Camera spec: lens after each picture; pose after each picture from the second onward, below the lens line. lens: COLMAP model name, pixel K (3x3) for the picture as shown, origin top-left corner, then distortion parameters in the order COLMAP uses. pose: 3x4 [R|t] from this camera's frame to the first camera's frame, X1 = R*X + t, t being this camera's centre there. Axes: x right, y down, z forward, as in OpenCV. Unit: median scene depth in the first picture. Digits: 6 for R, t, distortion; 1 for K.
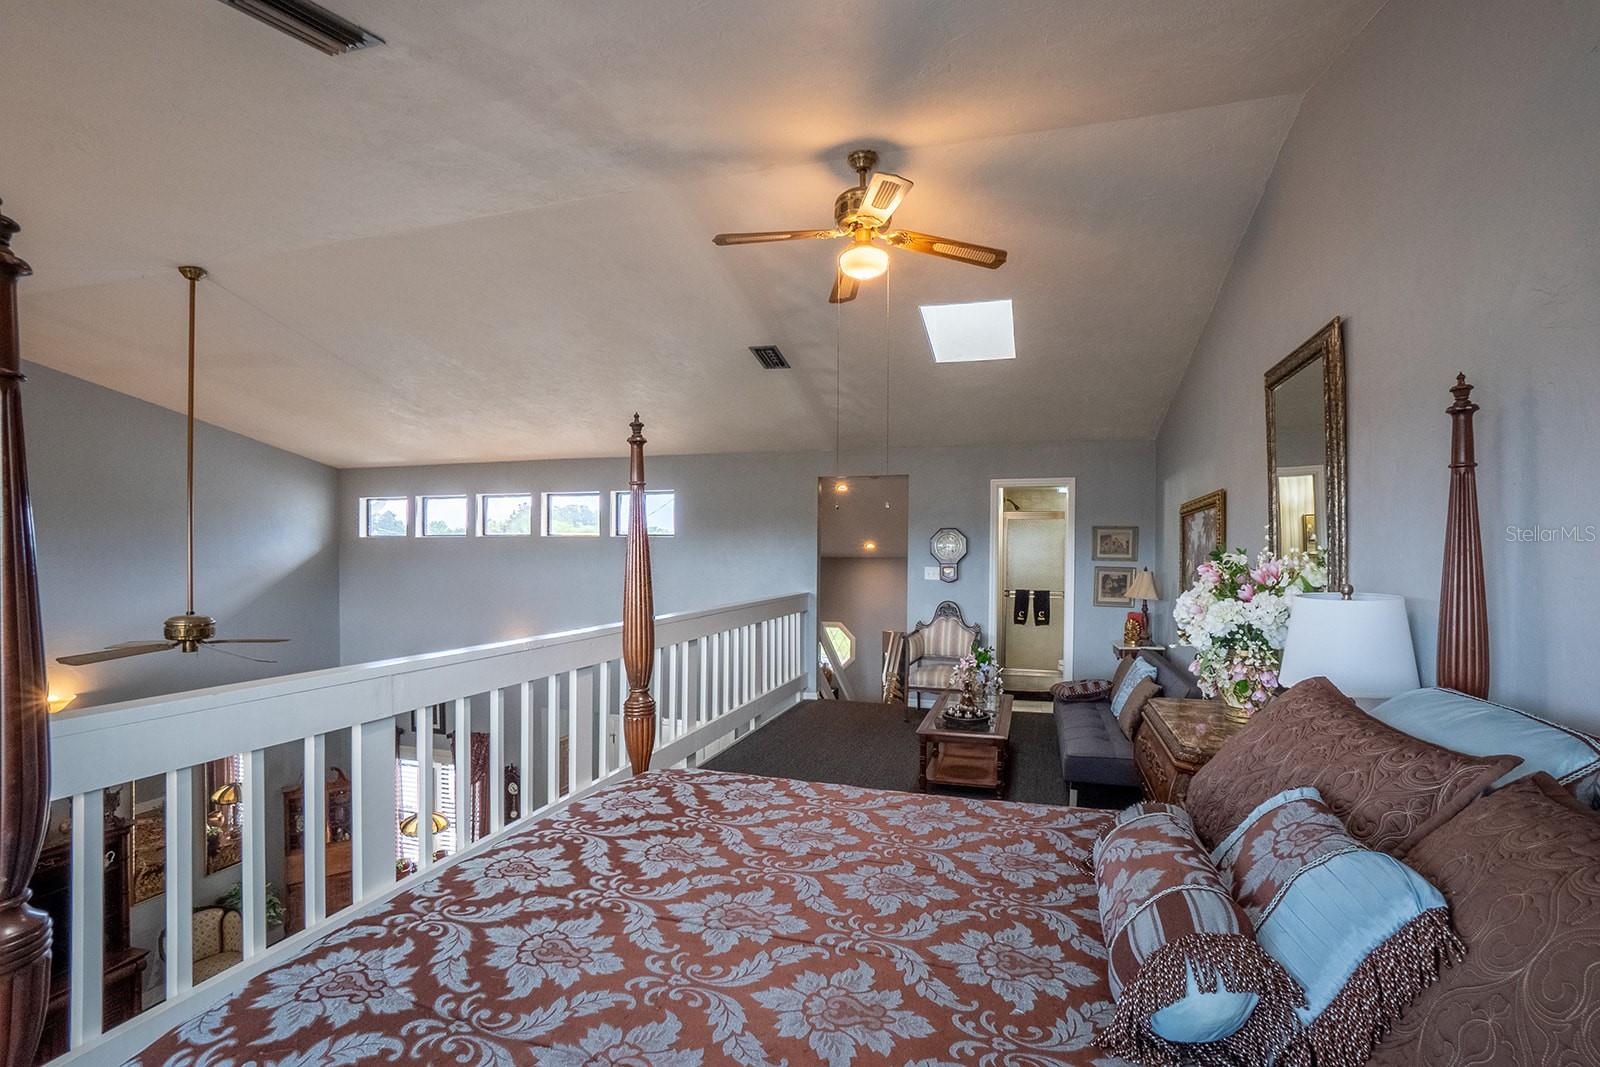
lens RADIAL K [[709.7, 0, 801.6], [0, 709.7, 548.5], [0, 0, 1]] dist [-0.058503, 0.020366]
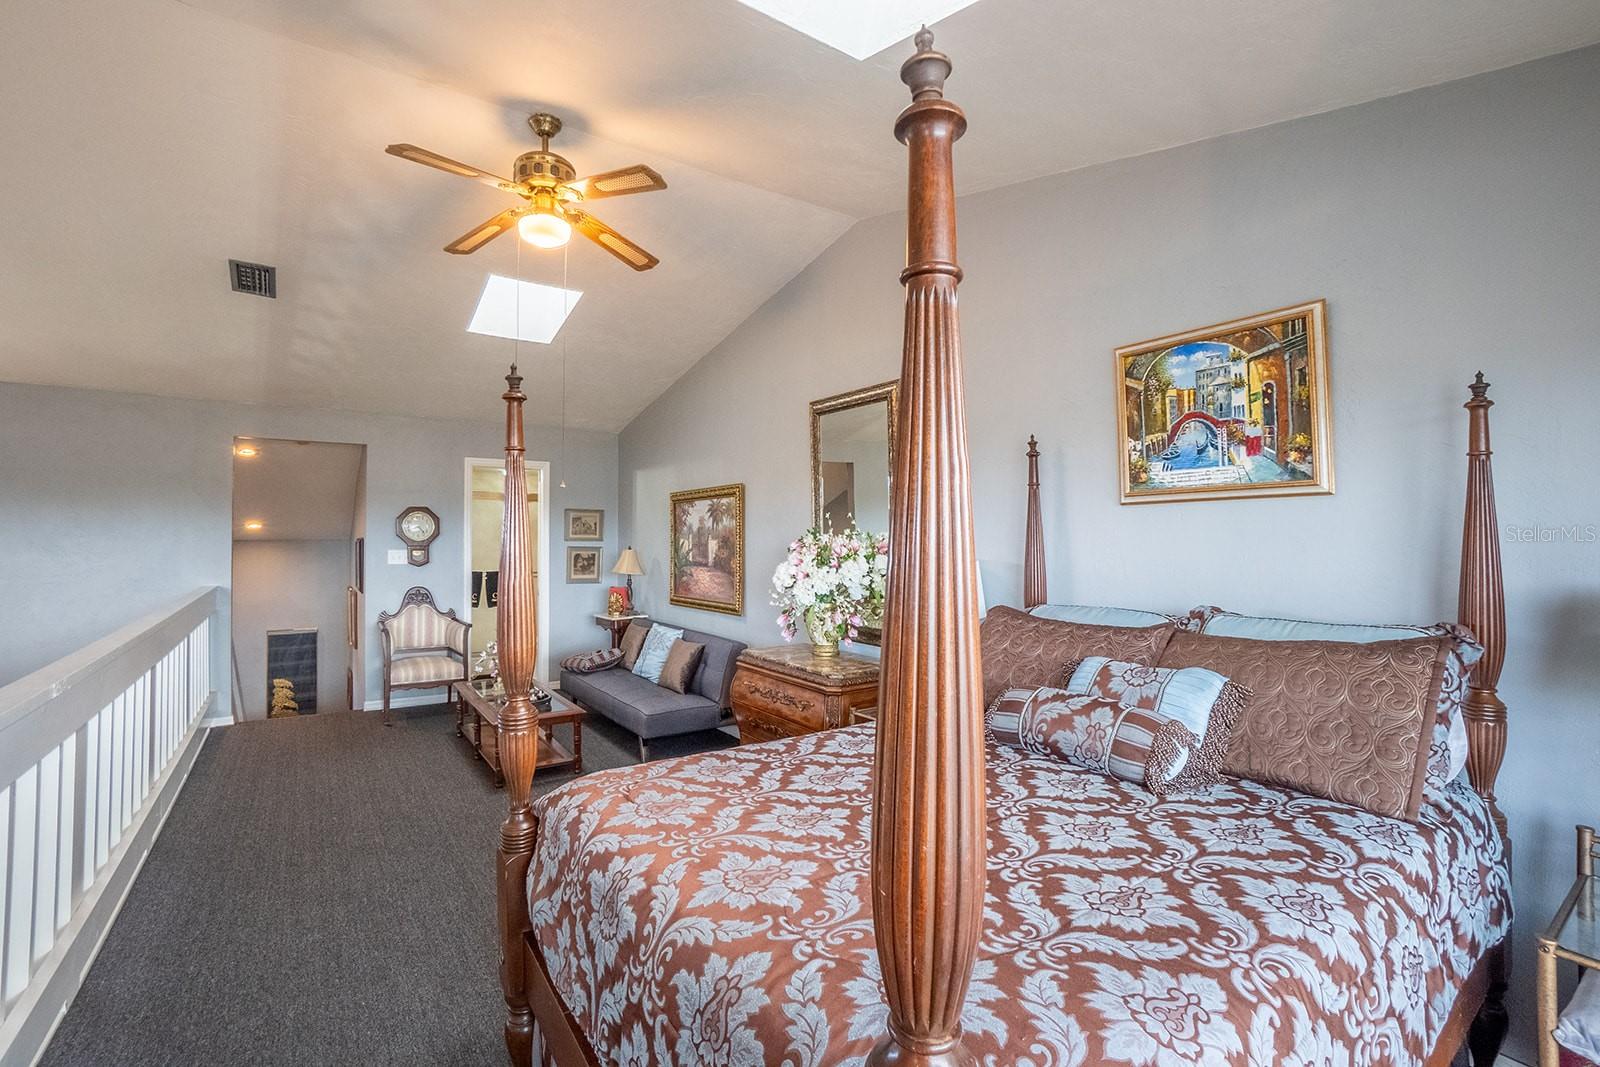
lens RADIAL K [[709.7, 0, 774.4], [0, 709.7, 512.8], [0, 0, 1]] dist [-0.058503, 0.020366]
pose [[0.635692, 0.021055, 0.771656, -0.308226], [-0.002232, 0.999674, -0.025438, 0.001584], [-0.771940, 0.014448, 0.635532, 0.108852]]
